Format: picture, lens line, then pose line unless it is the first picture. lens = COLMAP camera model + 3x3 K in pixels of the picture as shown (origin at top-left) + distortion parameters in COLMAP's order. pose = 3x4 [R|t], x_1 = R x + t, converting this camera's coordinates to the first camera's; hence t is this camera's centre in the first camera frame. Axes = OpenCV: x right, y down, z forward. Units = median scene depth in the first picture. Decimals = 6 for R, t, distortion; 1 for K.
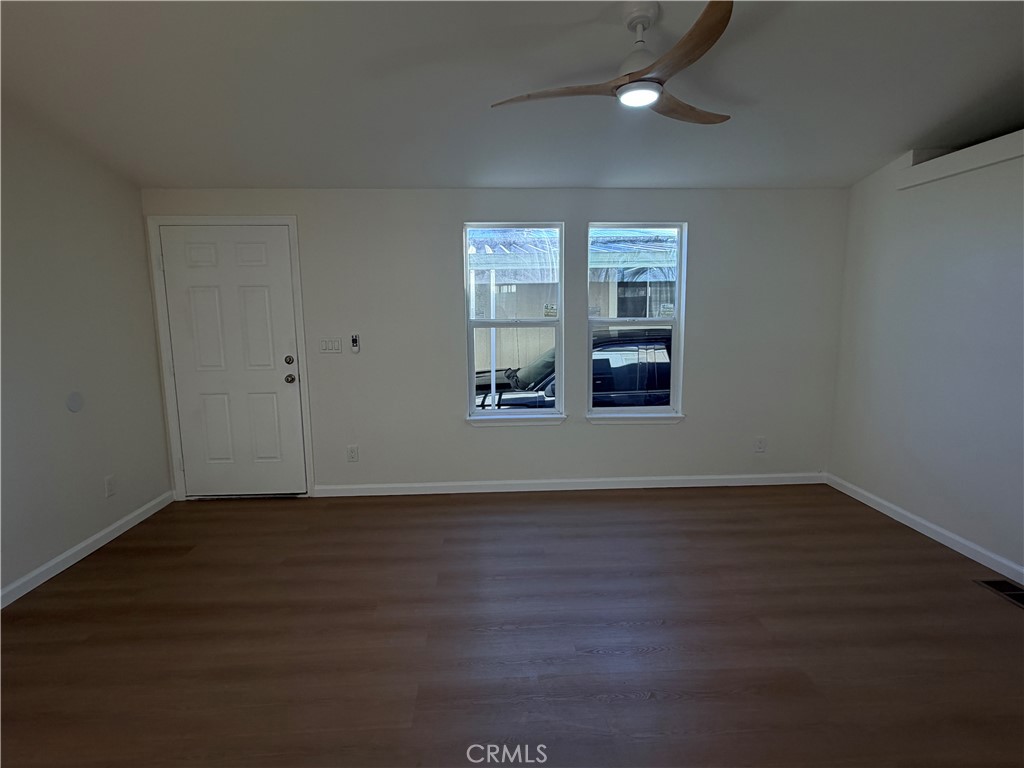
lens RADIAL K [[543.3, 0, 512.0], [0, 543.3, 384.0], [0, 0, 1]] dist [0.002406, 0.000001]
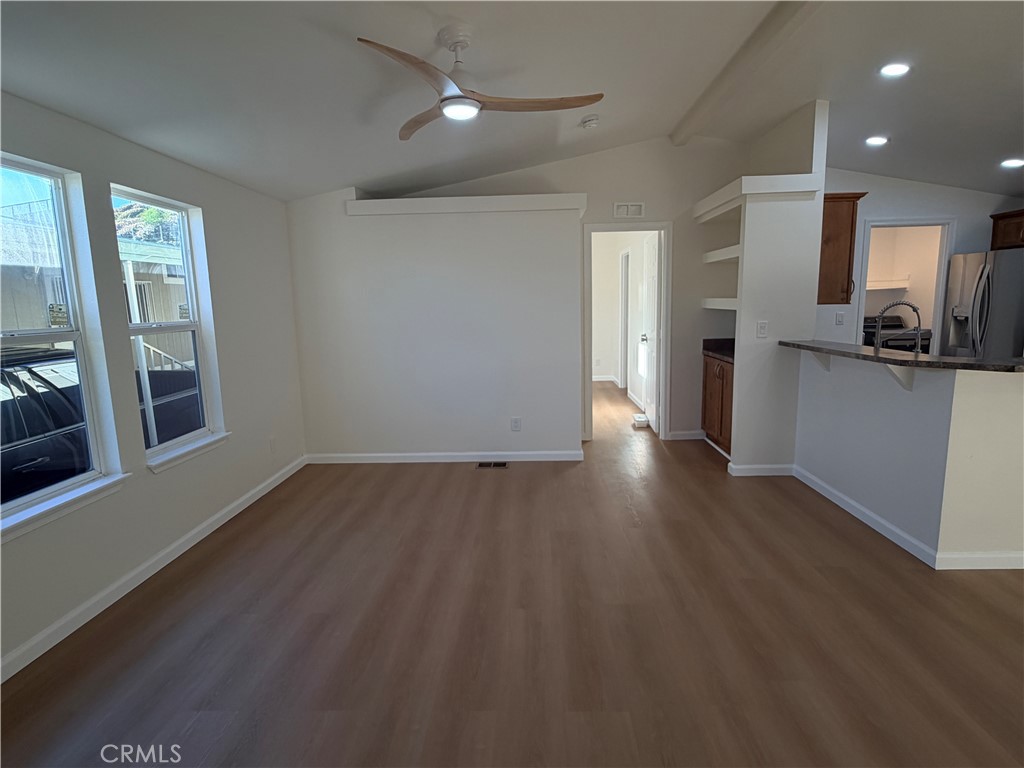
lens RADIAL K [[542.6, 0, 512.0], [0, 542.6, 384.0], [0, 0, 1]] dist [0.001710, -0.001267]
pose [[0.089814, -0.142873, 0.985658, -0.499856], [0.161055, 0.978715, 0.127192, -0.056049], [-0.982850, 0.147322, 0.110912, 0.458699]]
